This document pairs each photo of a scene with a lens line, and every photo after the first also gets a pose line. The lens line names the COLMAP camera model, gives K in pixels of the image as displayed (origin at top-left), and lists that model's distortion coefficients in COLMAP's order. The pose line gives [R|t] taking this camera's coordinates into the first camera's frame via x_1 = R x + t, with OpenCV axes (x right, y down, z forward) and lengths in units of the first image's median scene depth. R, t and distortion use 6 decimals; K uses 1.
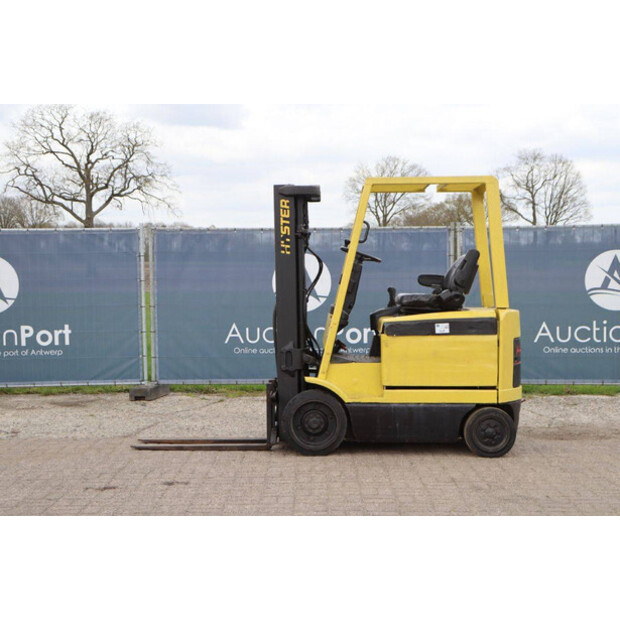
lens RADIAL K [[1119.7, 0, 324.6], [0, 1119.7, 311.9], [0, 0, 1]] dist [0.231550, 0.153738]
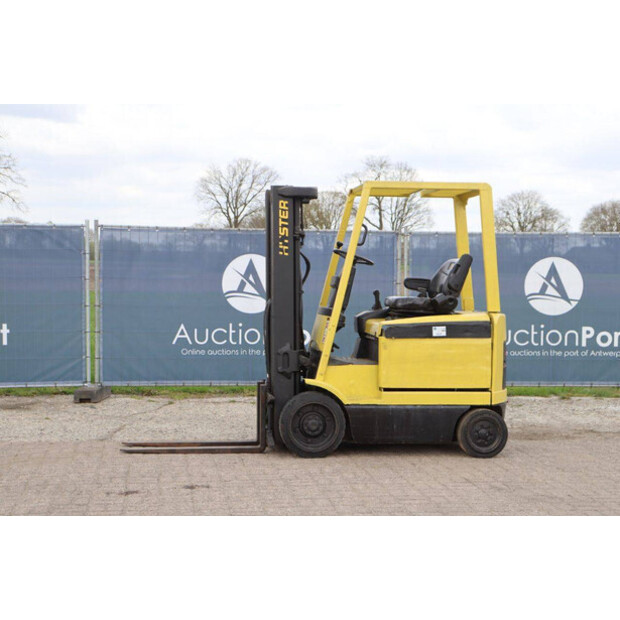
lens RADIAL K [[1119.7, 0, 324.6], [0, 1119.7, 311.9], [0, 0, 1]] dist [0.231550, 0.153738]
pose [[0.988723, 0.011315, 0.149327, -0.131903], [-0.011090, 0.999936, -0.002341, 0.000559], [-0.149344, 0.000658, 0.988785, 0.009239]]
